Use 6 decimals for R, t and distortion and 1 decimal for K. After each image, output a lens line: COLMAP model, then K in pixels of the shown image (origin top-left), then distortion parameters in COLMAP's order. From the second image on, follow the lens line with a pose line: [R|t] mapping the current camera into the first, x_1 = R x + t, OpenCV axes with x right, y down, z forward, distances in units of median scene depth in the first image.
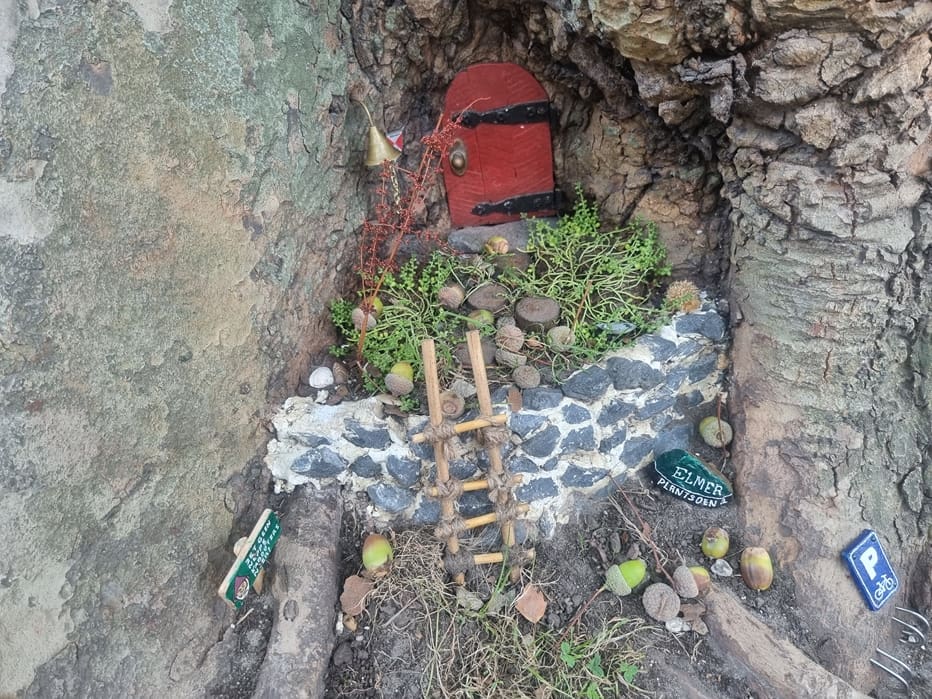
lens RADIAL K [[649.7, 0, 476.1], [0, 649.7, 350.2], [0, 0, 1]] dist [0.060212, -0.059471]
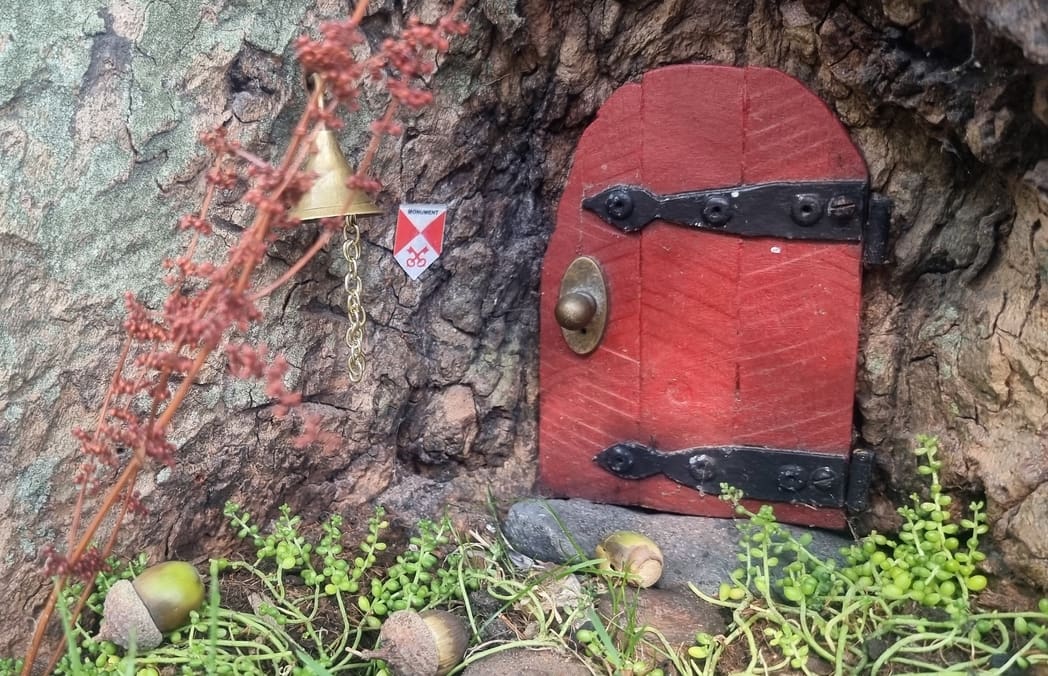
lens RADIAL K [[1045.6, 0, 353.5], [0, 1045.6, 399.9], [0, 0, 1]] dist [0.028752, 0.000000]
pose [[0.874034, 0.204774, -0.440604, 0.163877], [-0.349490, 0.894947, -0.277357, -0.040990], [0.337521, 0.396406, 0.853781, 0.566174]]
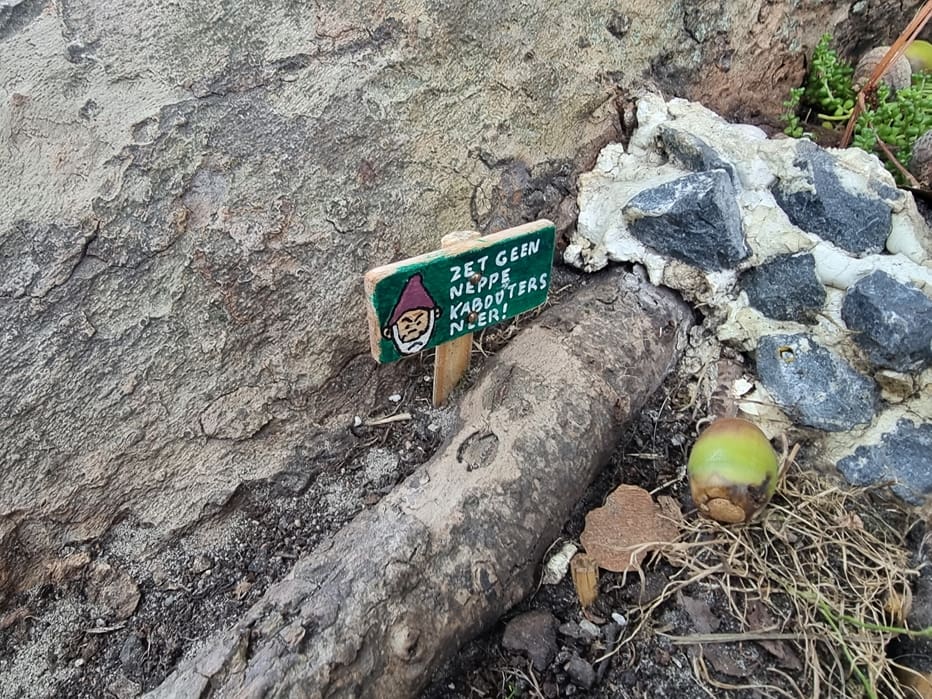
lens RADIAL K [[654.6, 0, 423.0], [0, 654.6, 352.8], [0, 0, 1]] dist [0.002918, -0.001676]
pose [[0.760978, 0.408005, -0.504426, -0.115499], [-0.490734, 0.870558, -0.036172, 0.331656], [0.424373, 0.275066, 0.862697, 0.553082]]
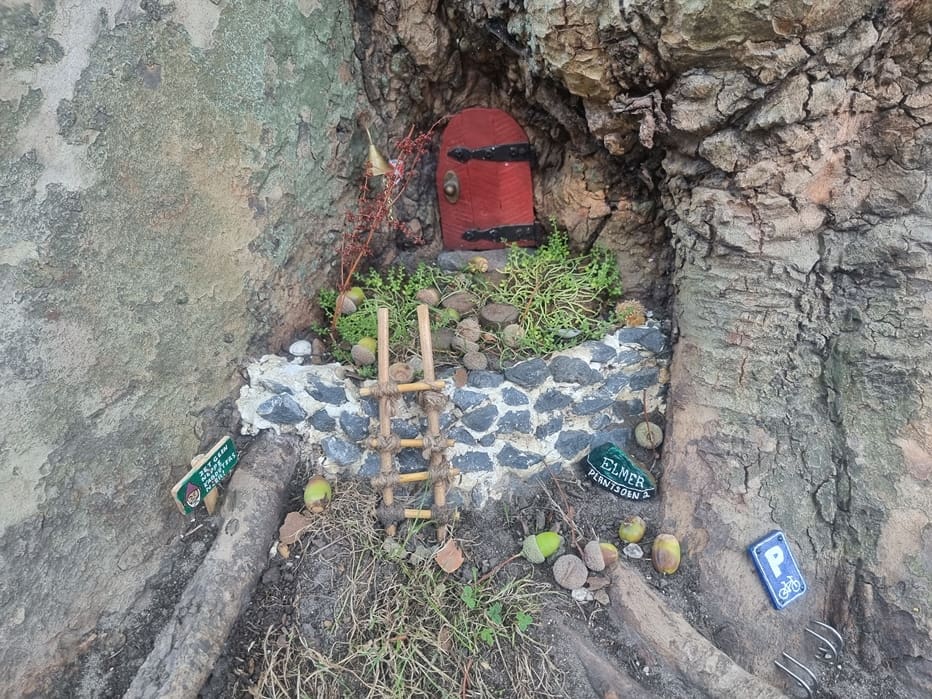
lens RADIAL K [[649.7, 0, 479.7], [0, 649.7, 351.3], [0, 0, 1]] dist [0.060212, -0.059471]
pose [[0.991458, 0.093202, -0.091238, 0.190694], [-0.106090, 0.983208, -0.148480, 0.195070], [0.075867, 0.156891, 0.984698, -0.114643]]
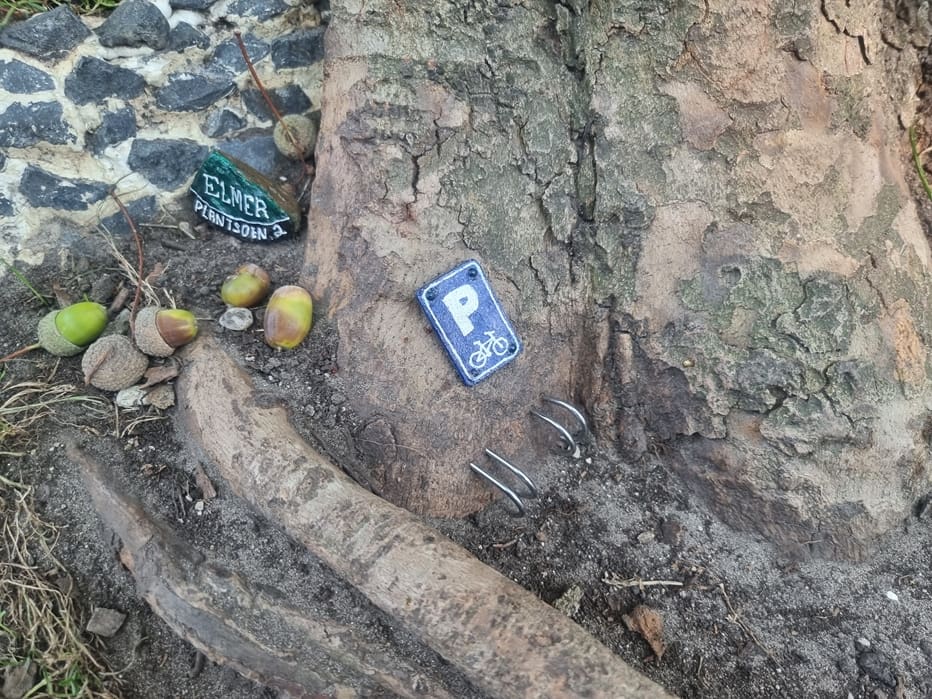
lens RADIAL K [[659.9, 0, 478.8], [0, 659.9, 346.2], [0, 0, 1]] dist [0.012733, 0.004026]
pose [[0.999816, 0.015573, -0.011238, 0.604363], [-0.014533, 0.996075, 0.087309, 0.295086], [0.012553, -0.087129, 0.996118, 0.365944]]
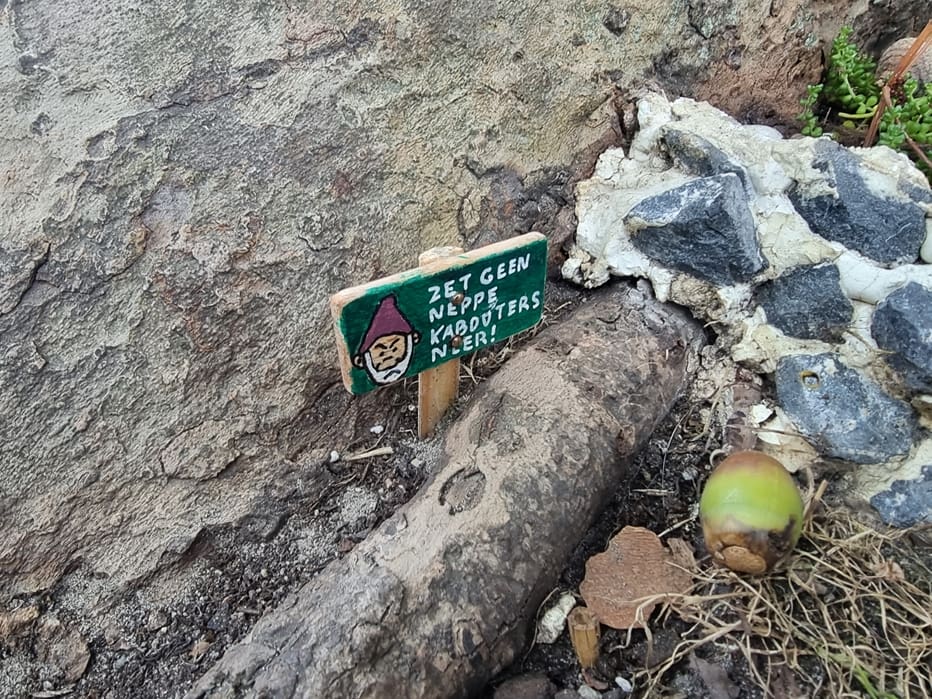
lens RADIAL K [[654.6, 0, 424.3], [0, 654.6, 353.2], [0, 0, 1]] dist [0.002918, -0.001676]
pose [[0.752523, 0.387393, -0.532574, -0.120752], [-0.479454, 0.876665, -0.039780, 0.313506], [0.451479, 0.285280, 0.845448, 0.589900]]
